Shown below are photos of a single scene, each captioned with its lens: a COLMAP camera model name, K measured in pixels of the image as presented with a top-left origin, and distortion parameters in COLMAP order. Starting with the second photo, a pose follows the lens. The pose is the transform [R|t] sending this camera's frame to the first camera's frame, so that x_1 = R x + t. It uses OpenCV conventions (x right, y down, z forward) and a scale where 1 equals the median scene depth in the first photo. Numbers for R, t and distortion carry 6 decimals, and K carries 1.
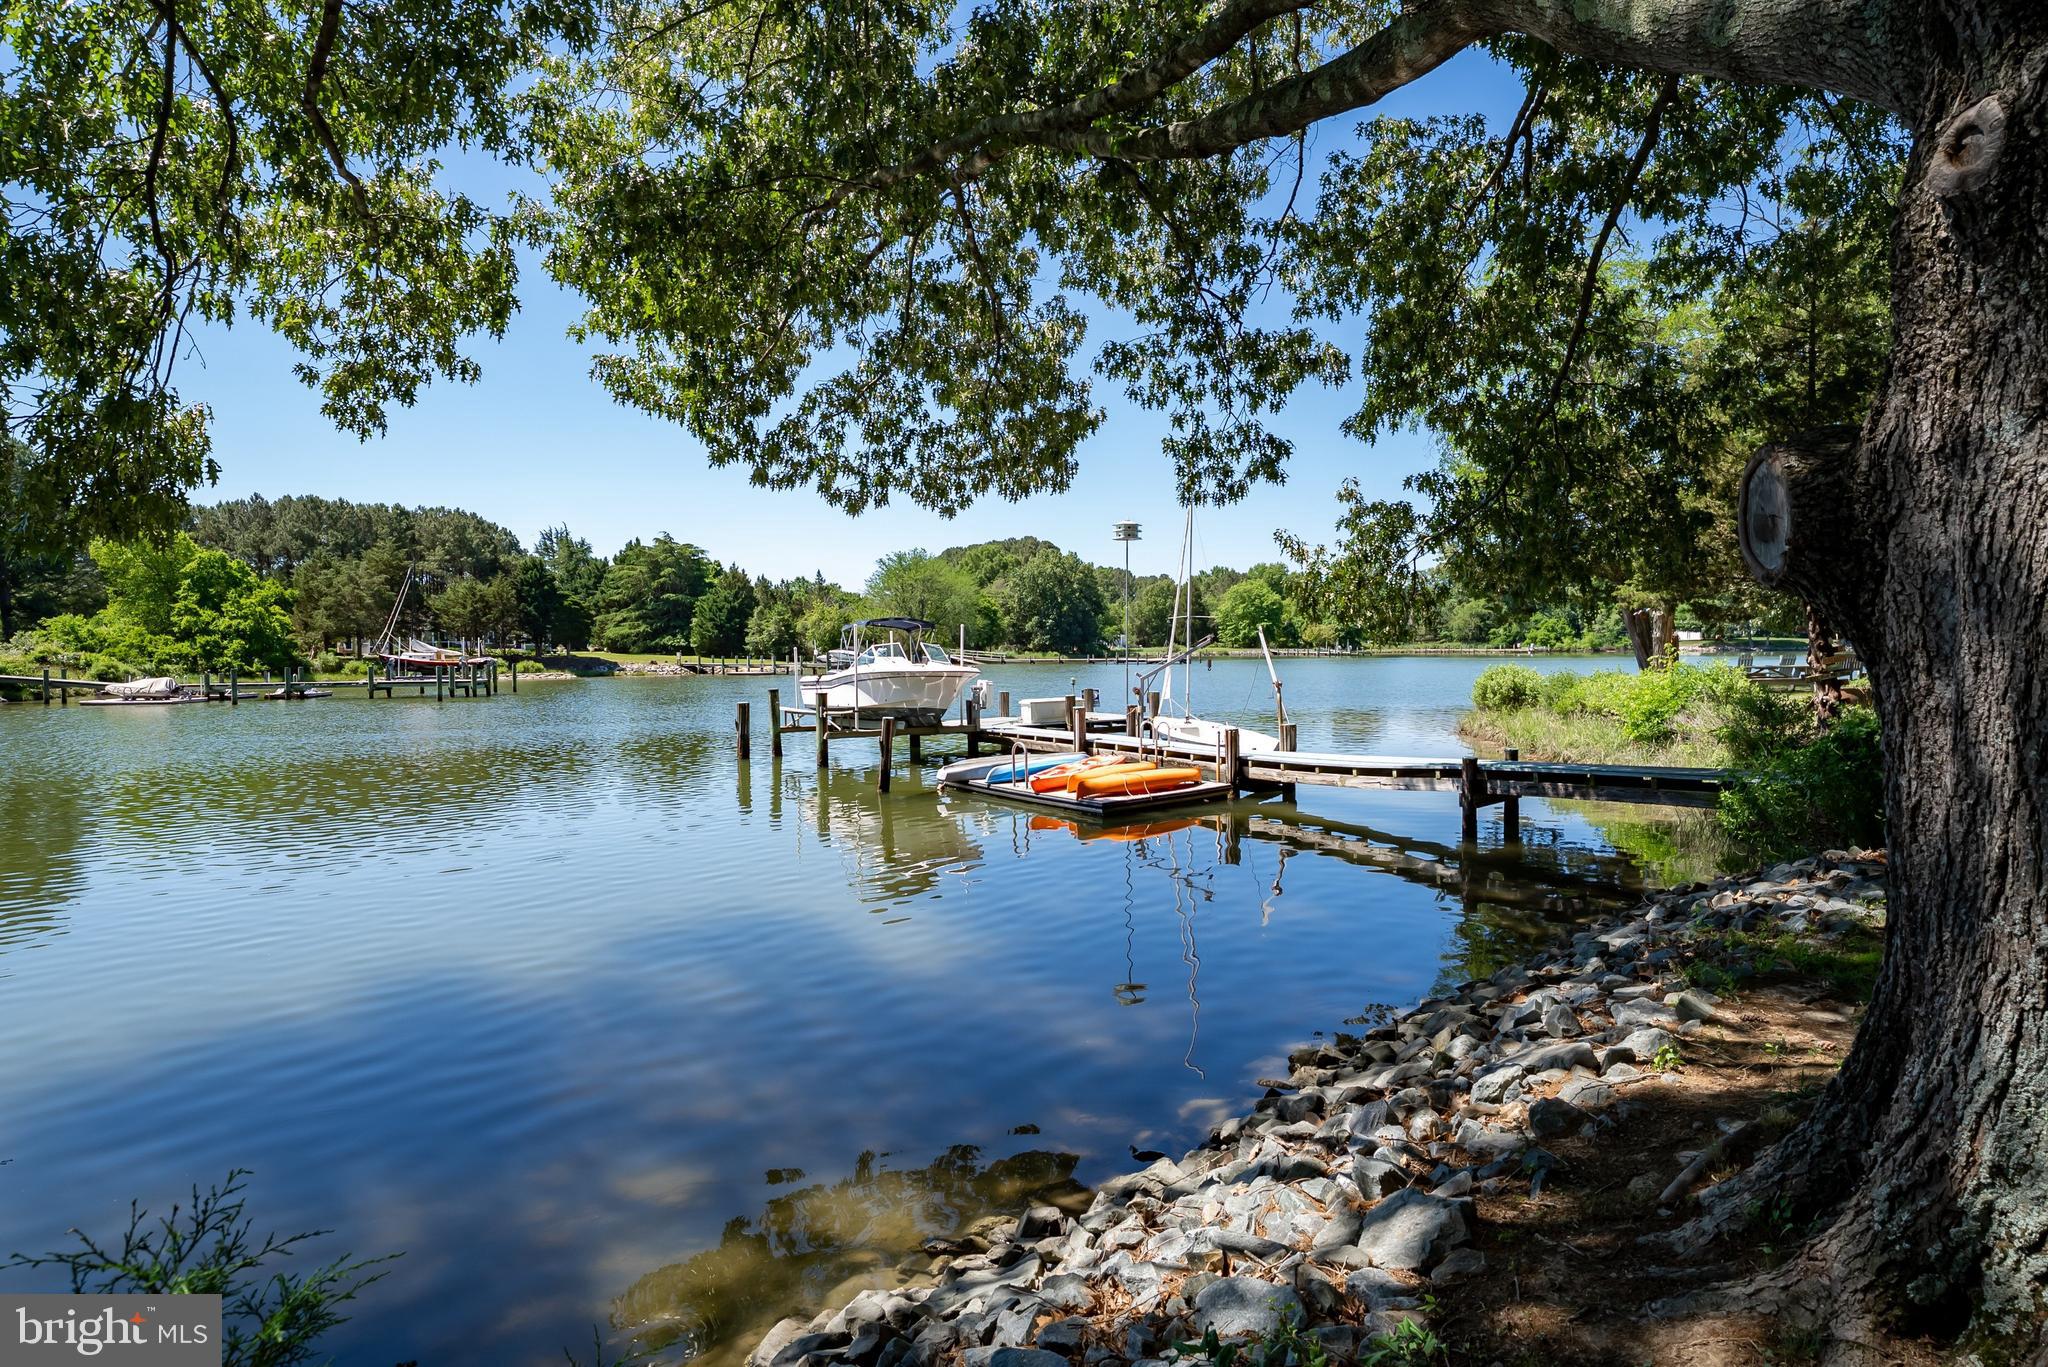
lens RADIAL K [[1065.2, 0, 1051.3], [0, 1065.2, 671.4], [0, 0, 1]] dist [-0.007966, -0.003944]
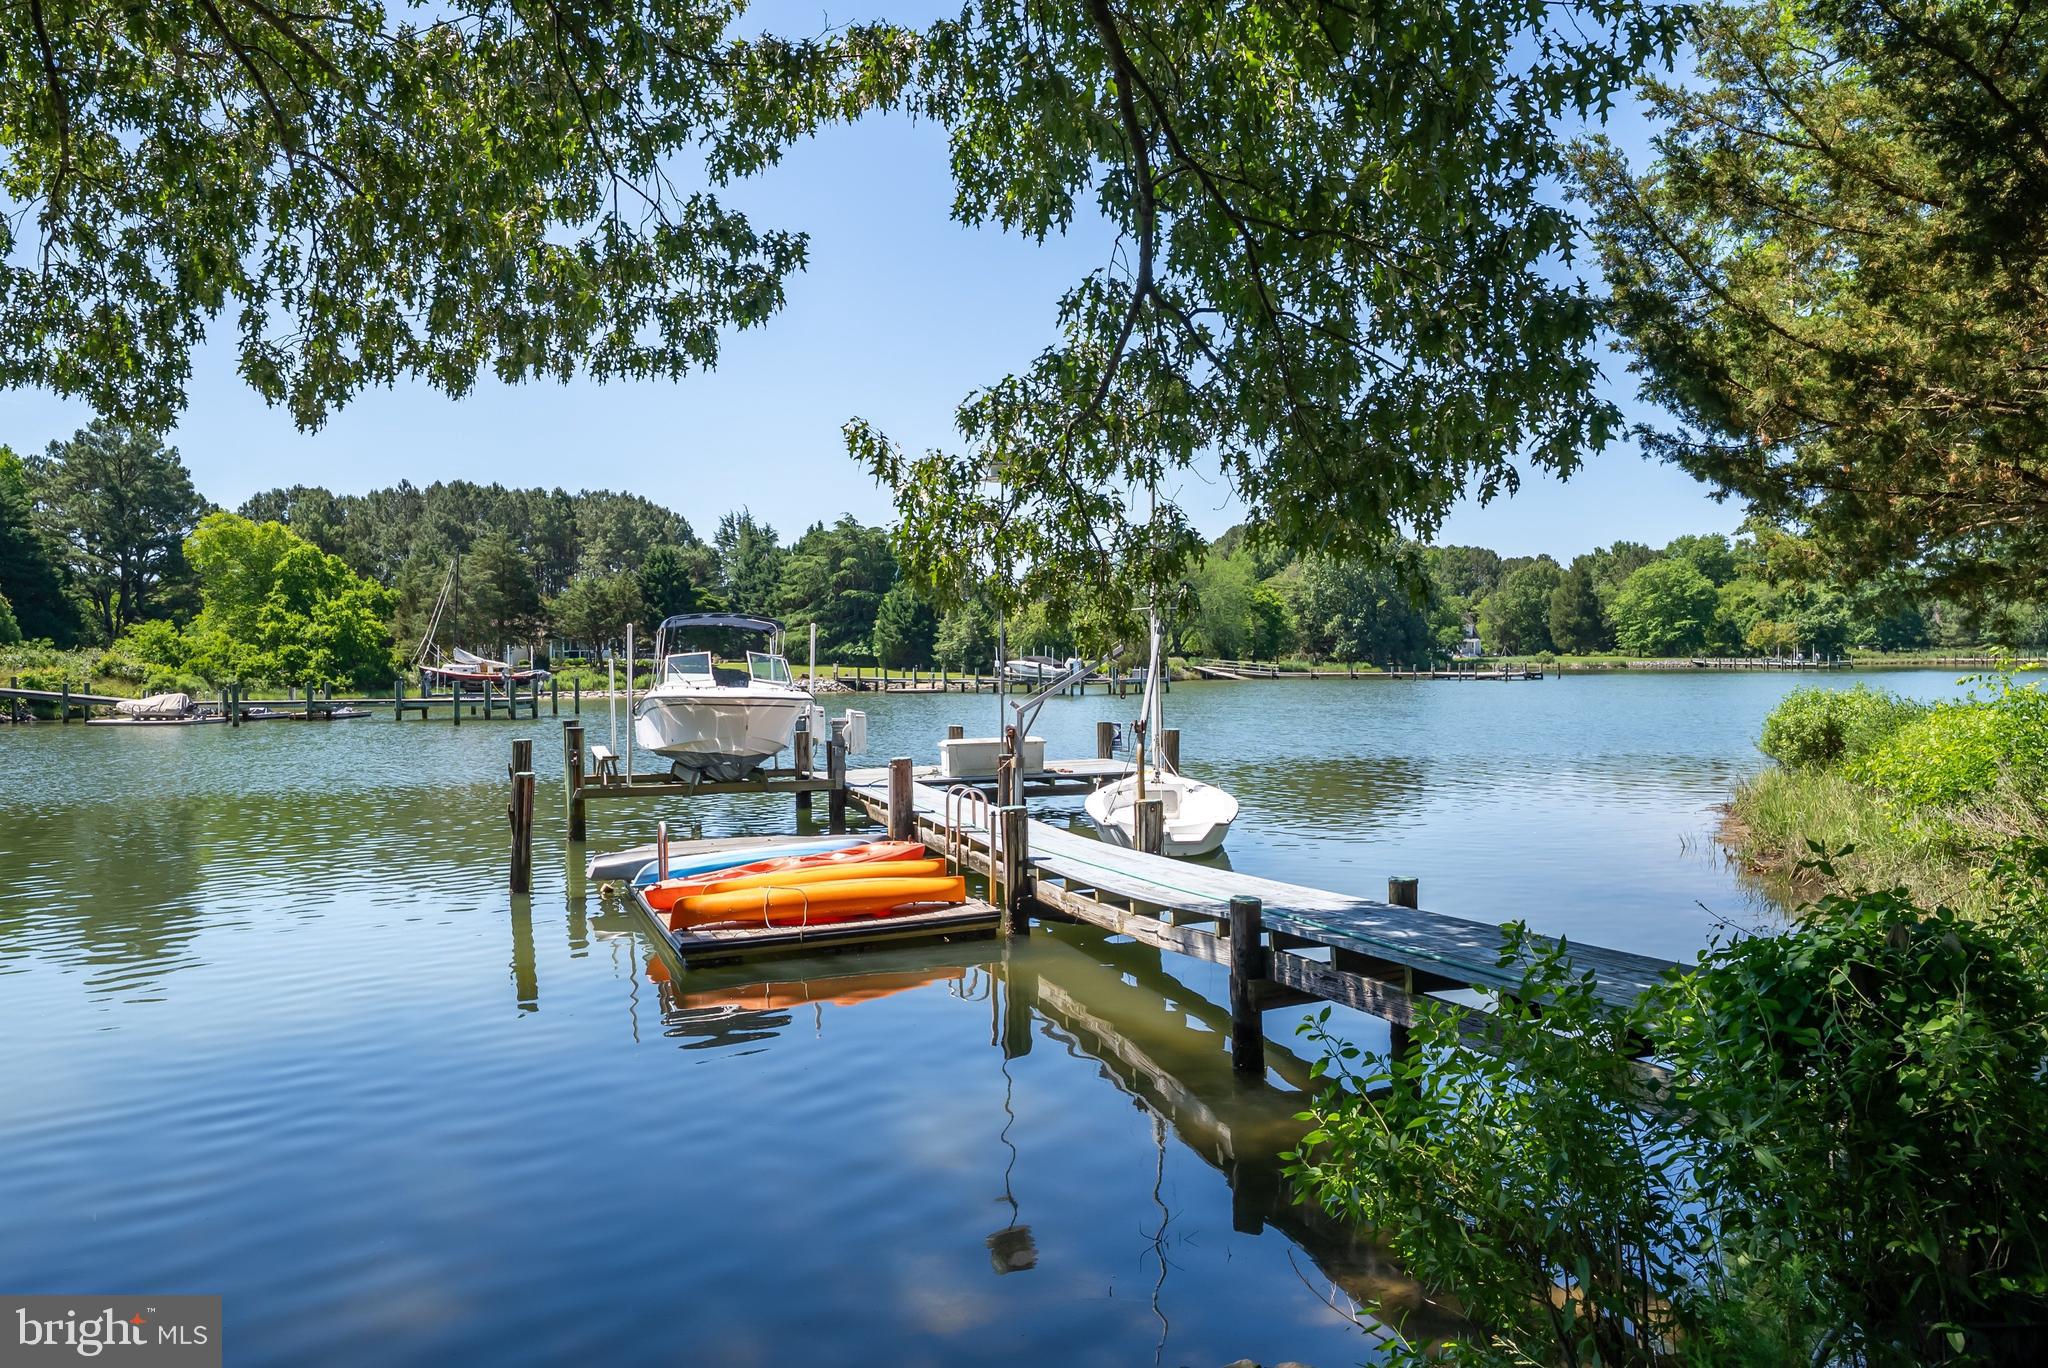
lens RADIAL K [[1383.2, 0, 1039.1], [0, 1383.2, 655.2], [0, 0, 1]] dist [0.023620, -0.028184]
pose [[0.966468, -0.001451, -0.256783, 0.101103], [-0.004663, 0.999720, -0.023202, -0.002060], [0.256745, 0.023622, 0.966190, 0.087047]]
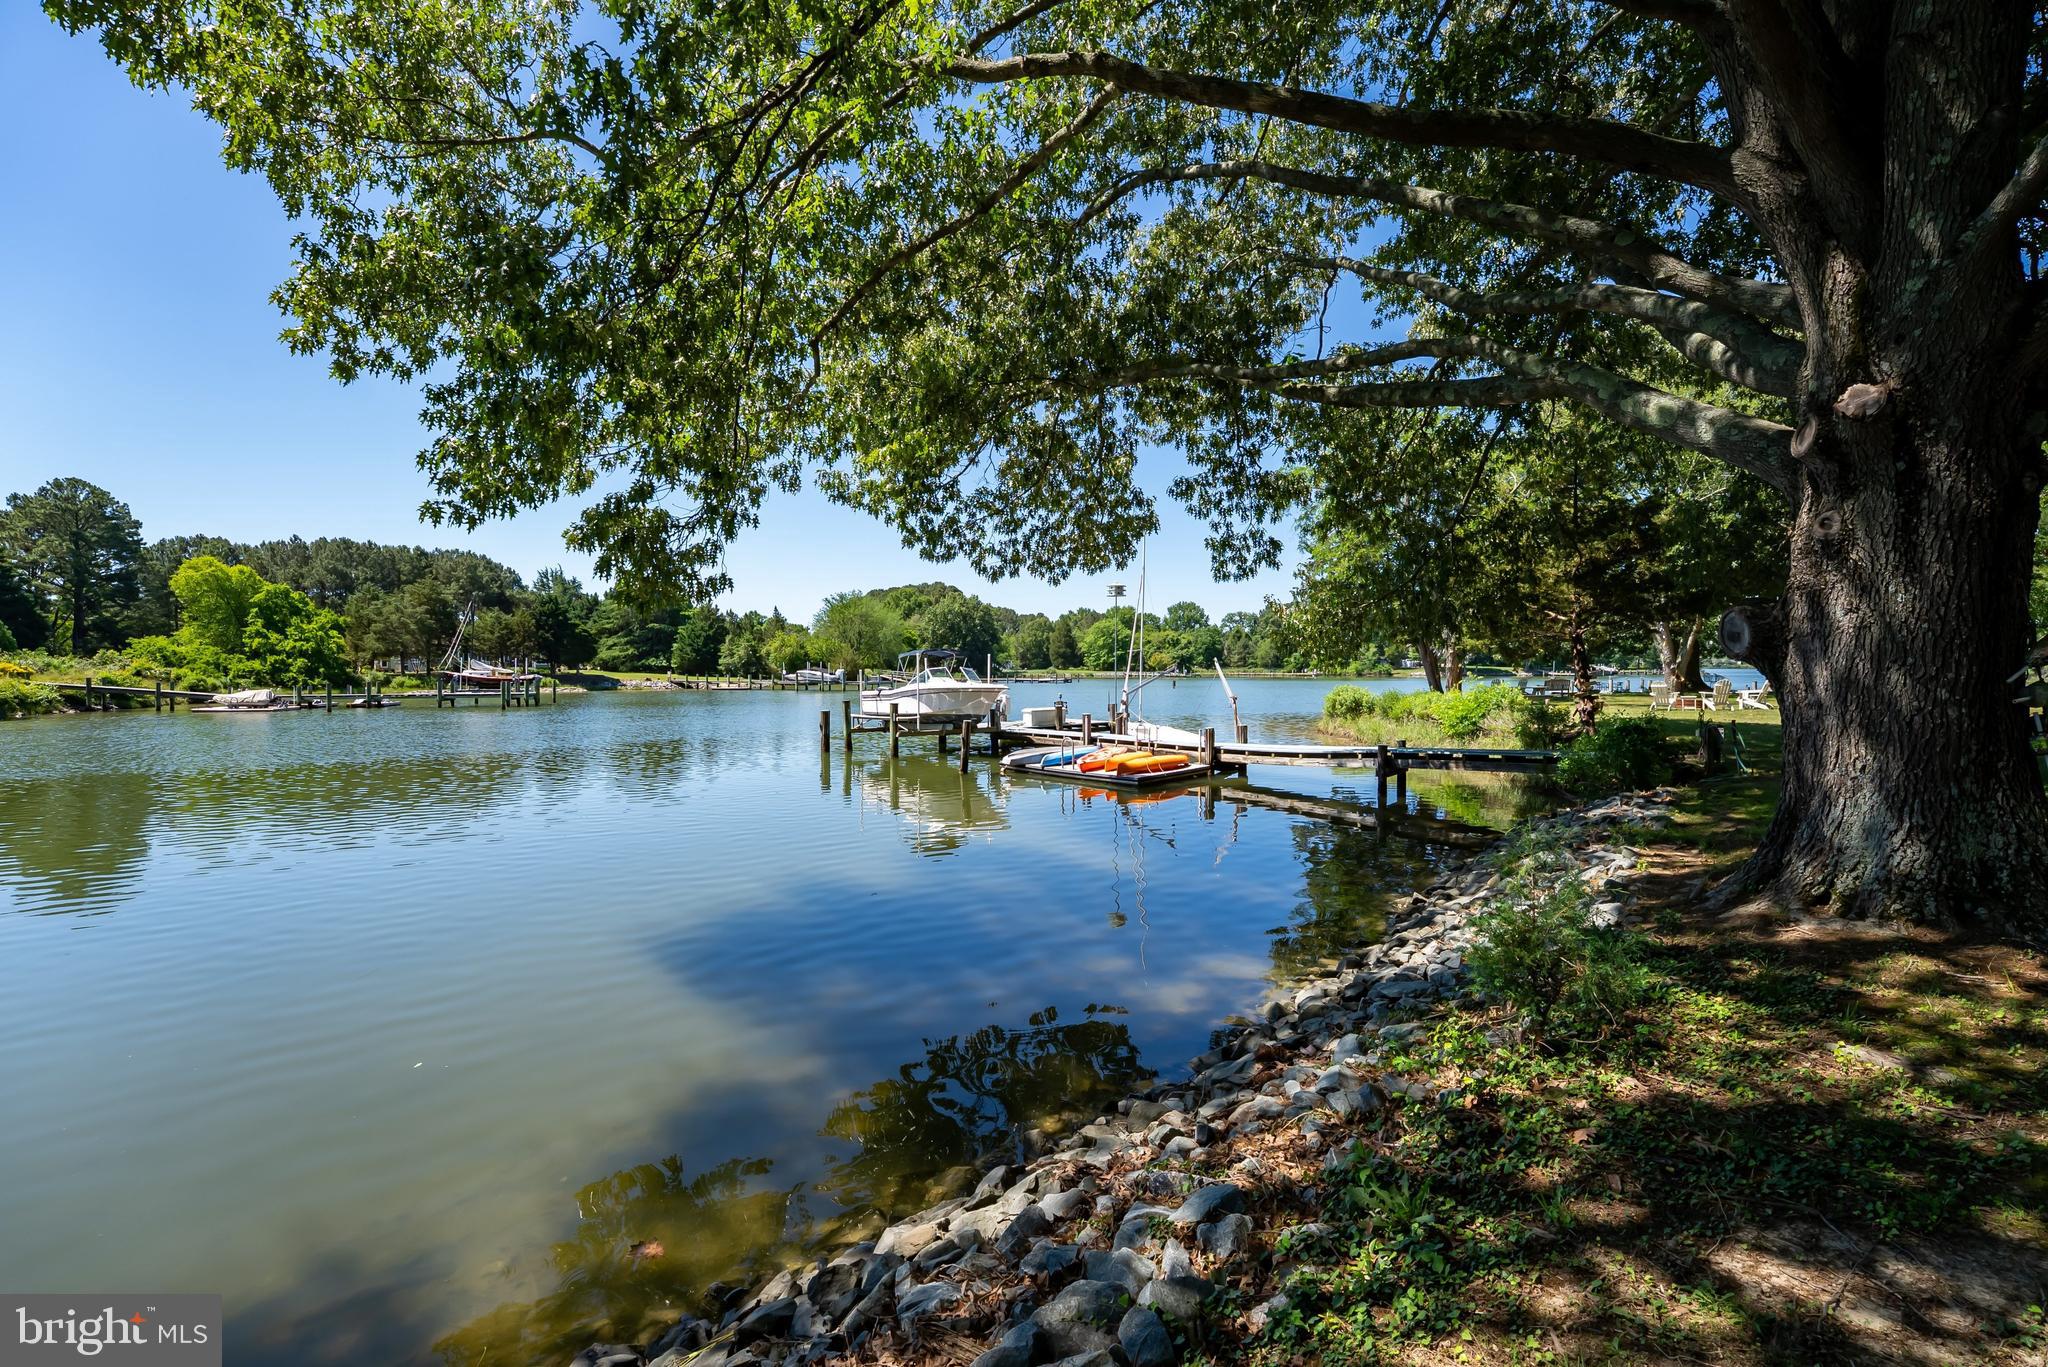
lens RADIAL K [[837.3, 0, 1051.0], [0, 837.3, 679.4], [0, 0, 1]] dist [-0.031297, 0.000540]
pose [[0.991904, 0.006137, 0.126843, -0.054593], [-0.004774, 0.999928, -0.011051, 0.000082], [-0.126901, 0.010356, 0.991861, -0.034727]]
